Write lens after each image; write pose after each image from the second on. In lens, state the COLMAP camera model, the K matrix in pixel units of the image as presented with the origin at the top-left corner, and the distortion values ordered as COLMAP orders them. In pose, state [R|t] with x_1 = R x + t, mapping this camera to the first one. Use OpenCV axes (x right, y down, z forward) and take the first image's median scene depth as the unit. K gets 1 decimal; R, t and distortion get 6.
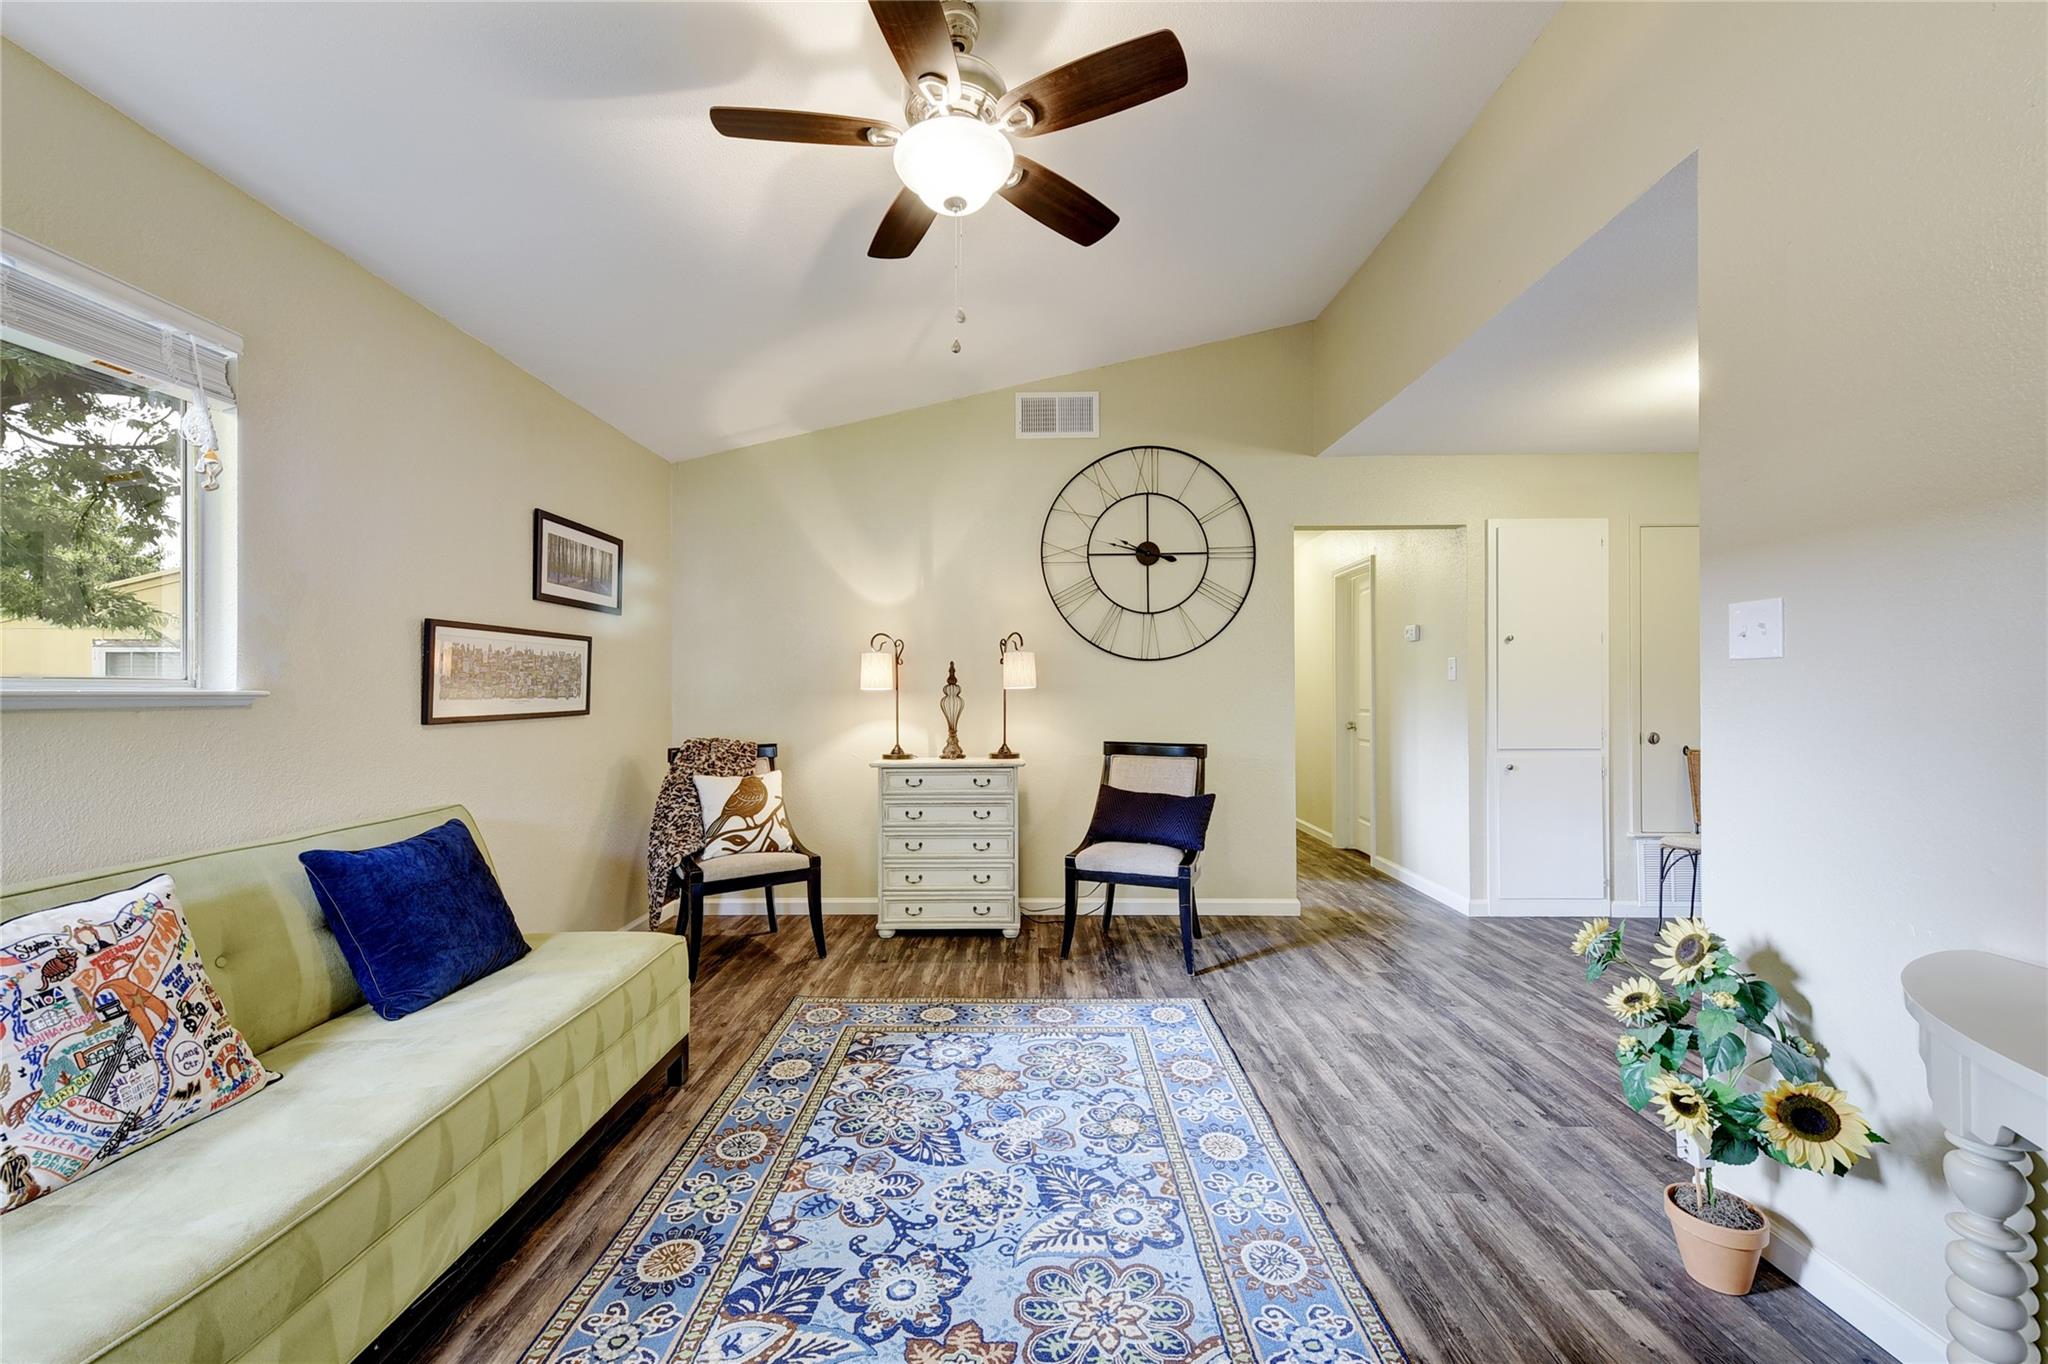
lens RADIAL K [[811.8, 0, 1015.9], [0, 811.8, 690.8], [0, 0, 1]] dist [0.010860, -0.003835]
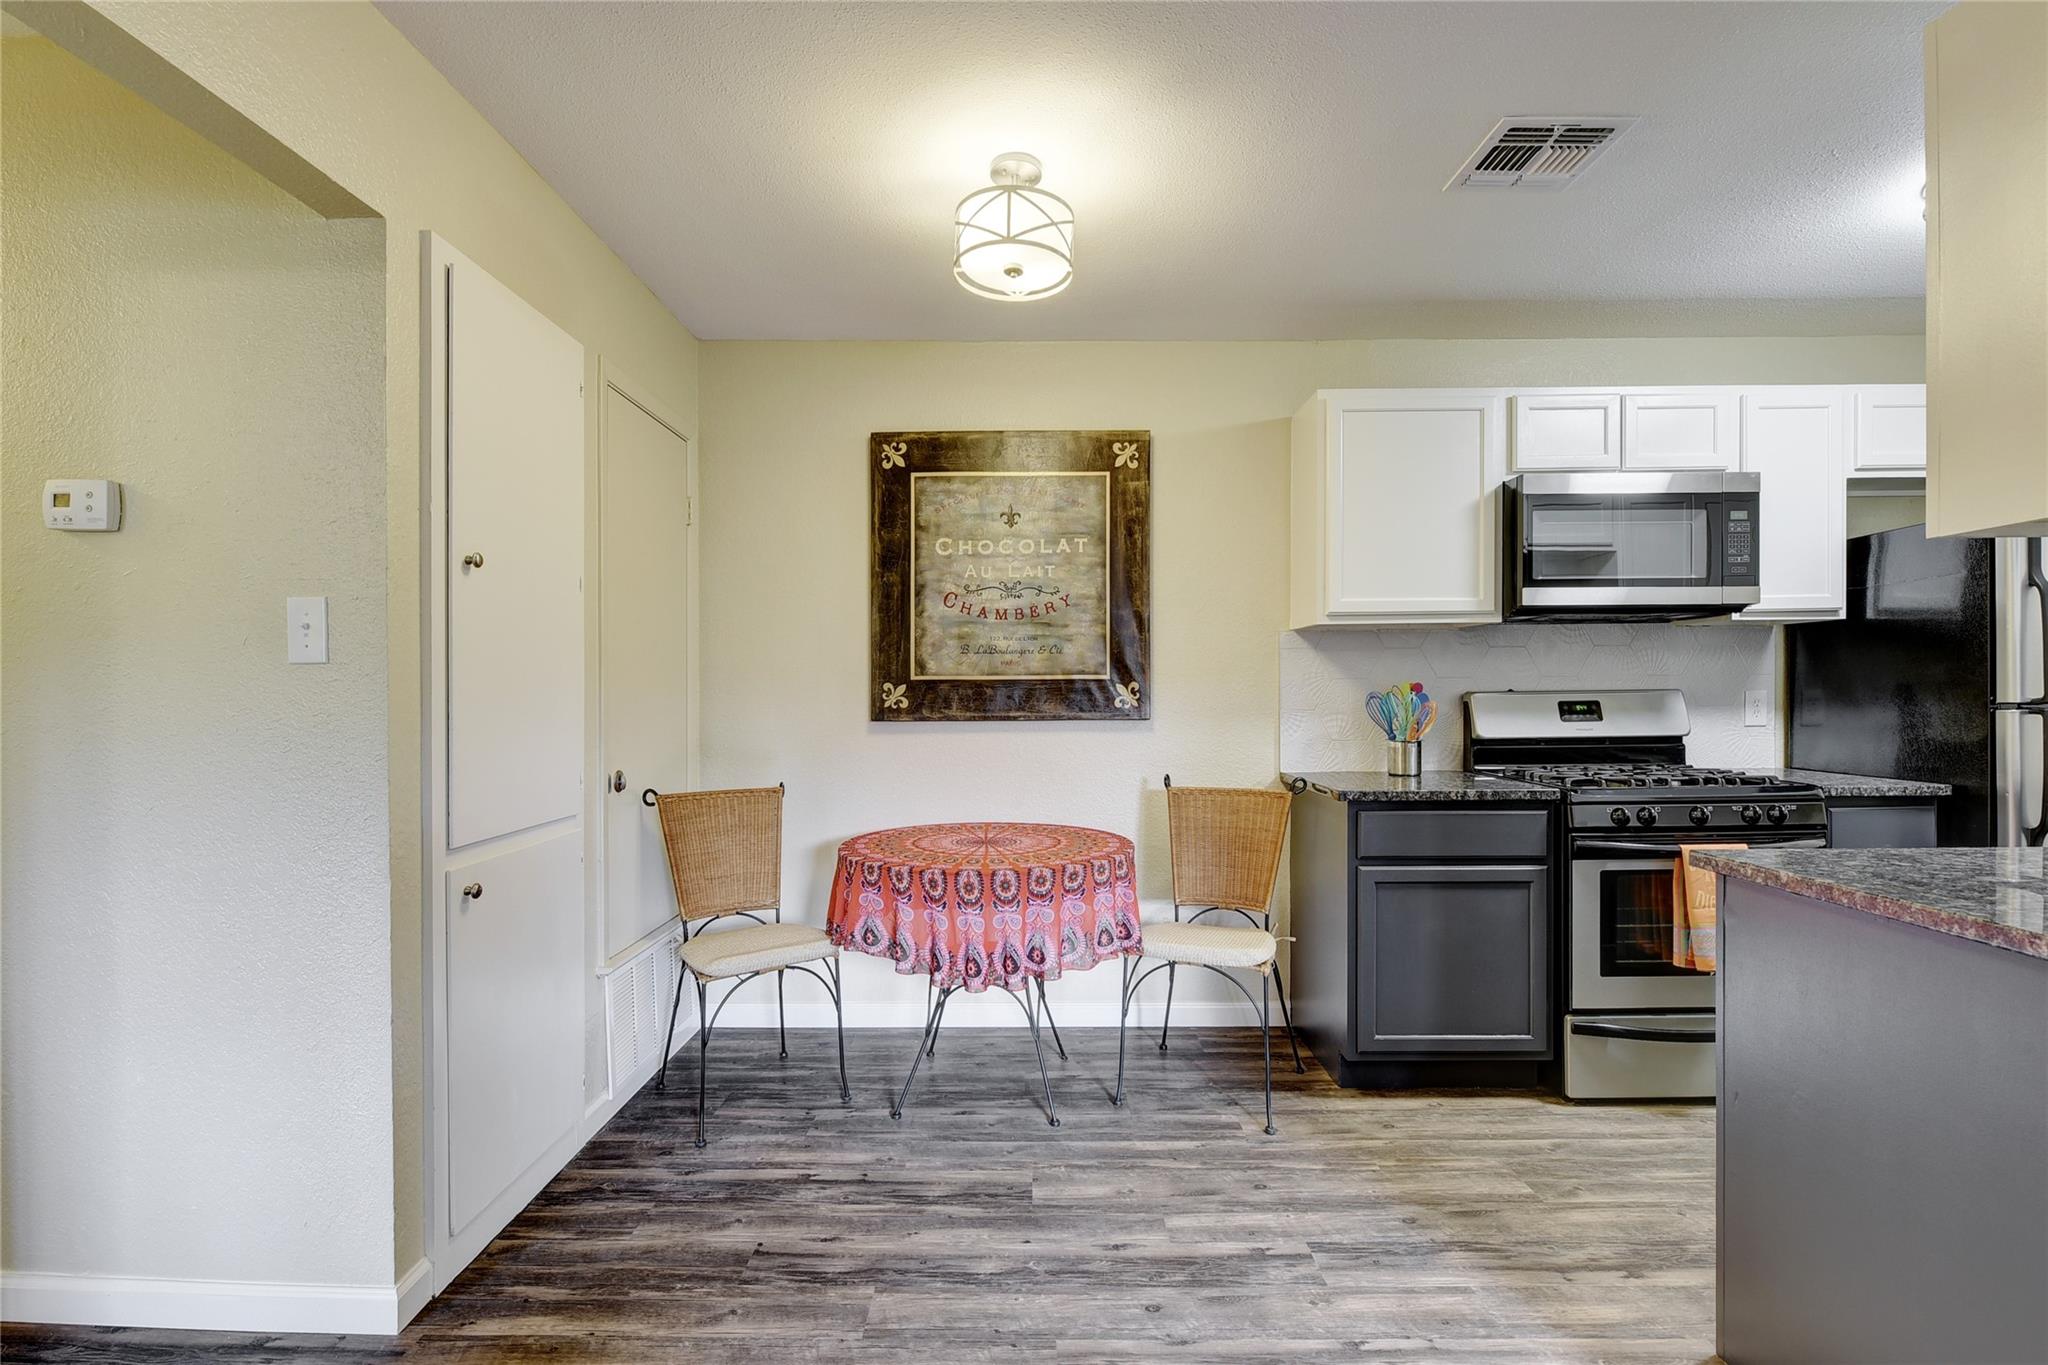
lens RADIAL K [[939.8, 0, 1018.1], [0, 939.8, 700.4], [0, 0, 1]] dist [-0.000644, -0.000135]
pose [[-0.021880, -0.016764, 0.999620, 0.262212], [-0.005283, 0.999847, 0.016653, -0.006884], [-0.999747, -0.004917, -0.021965, 1.254646]]
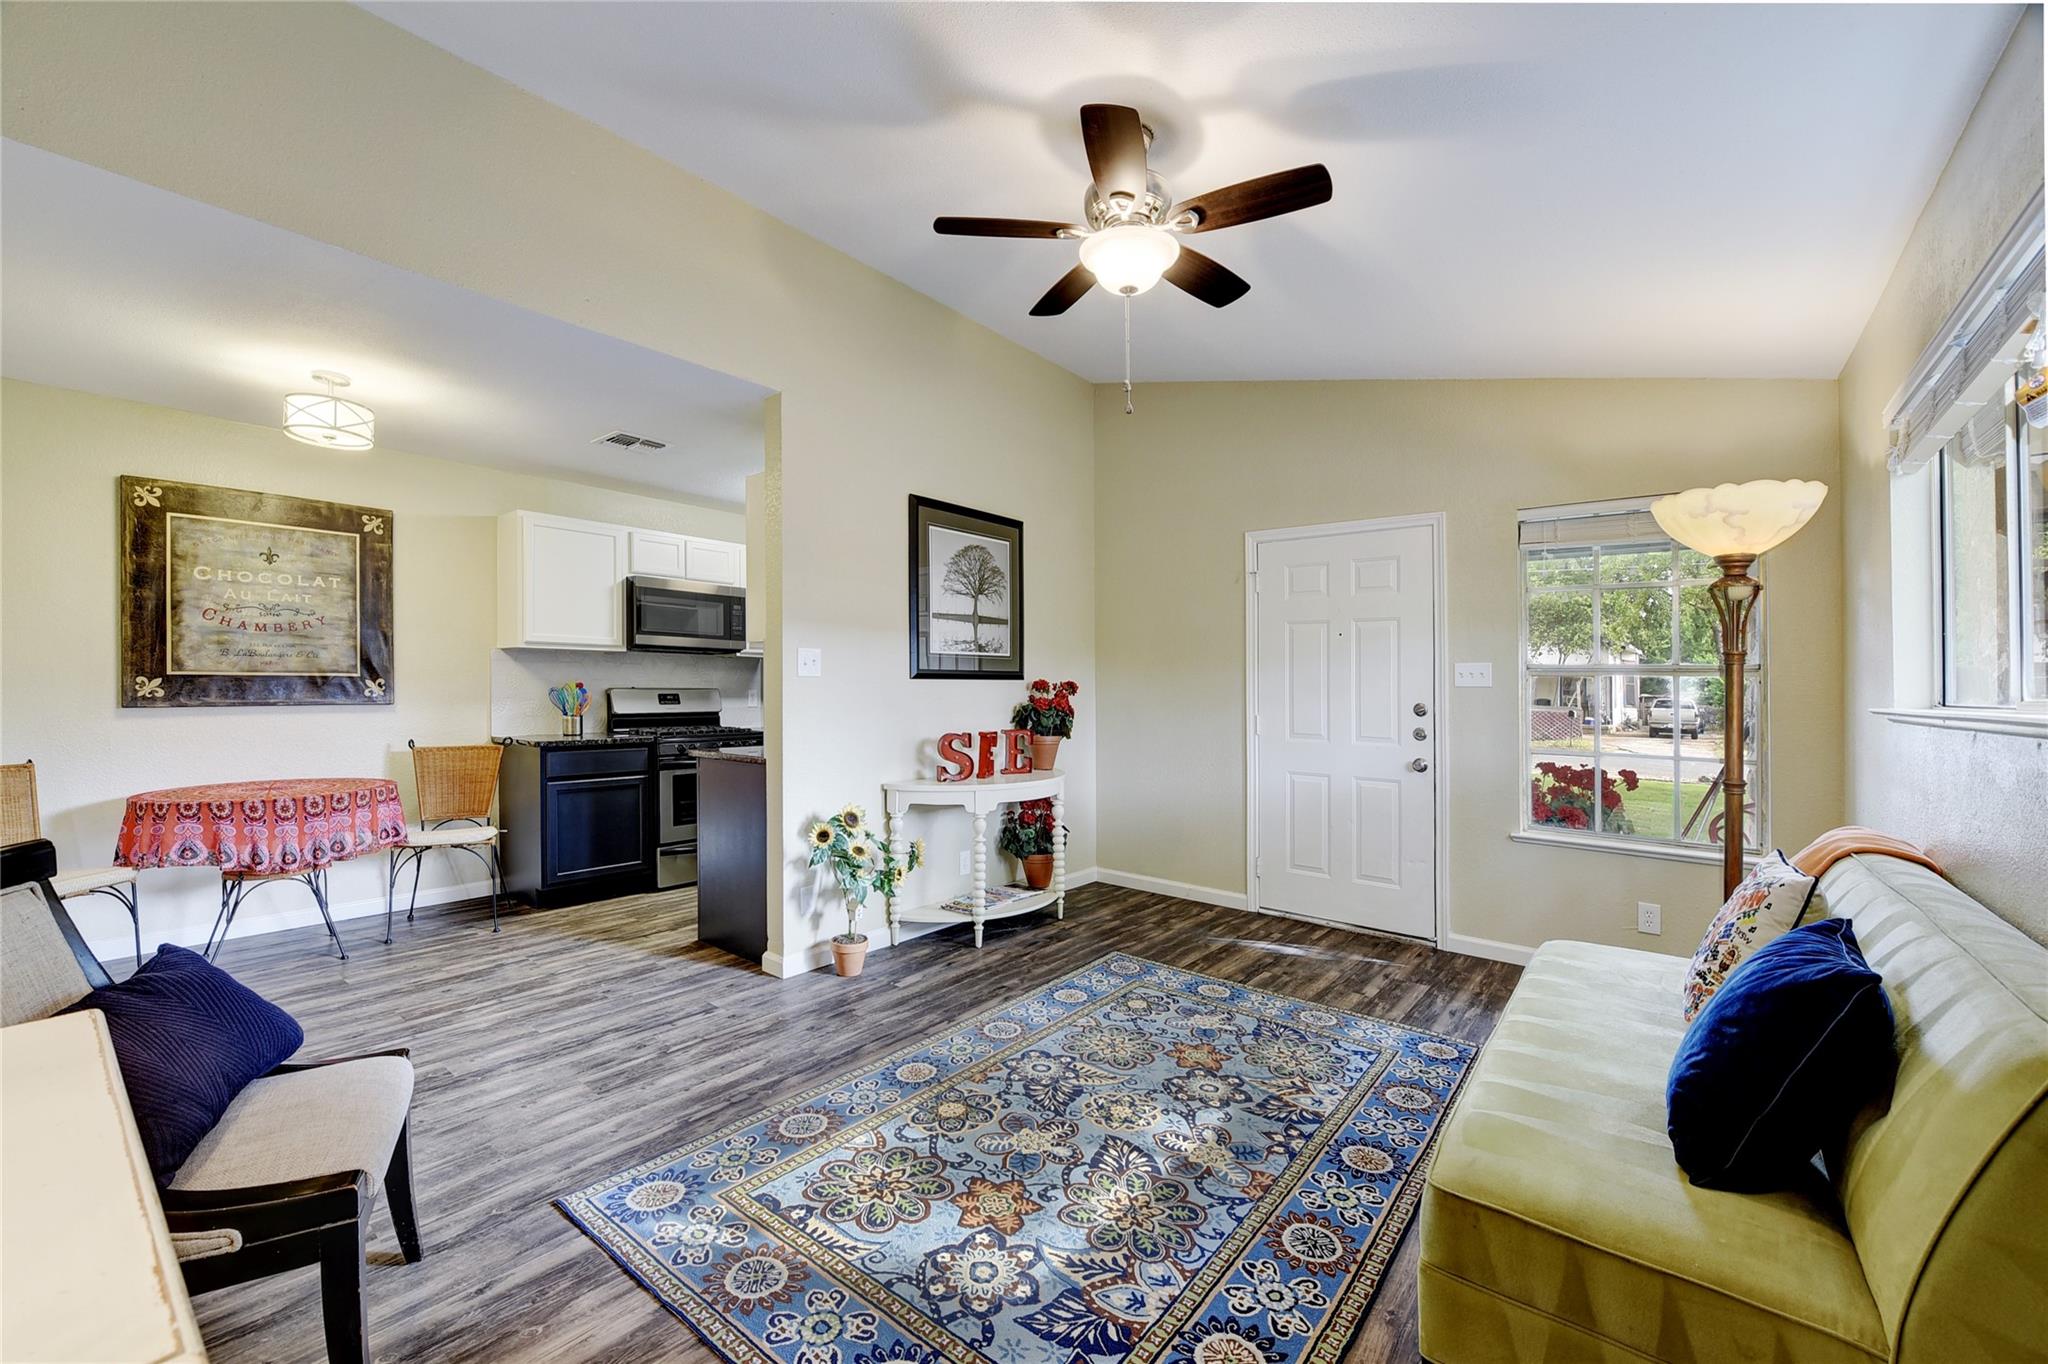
lens RADIAL K [[827.5, 0, 1015.8], [0, 827.5, 712.8], [0, 0, 1]] dist [-0.001433, 0.000087]
pose [[-0.786852, -0.032895, 0.616265, -0.520982], [-0.020249, 0.999417, 0.027493, -0.015434], [-0.616810, 0.009154, -0.787059, 1.602086]]
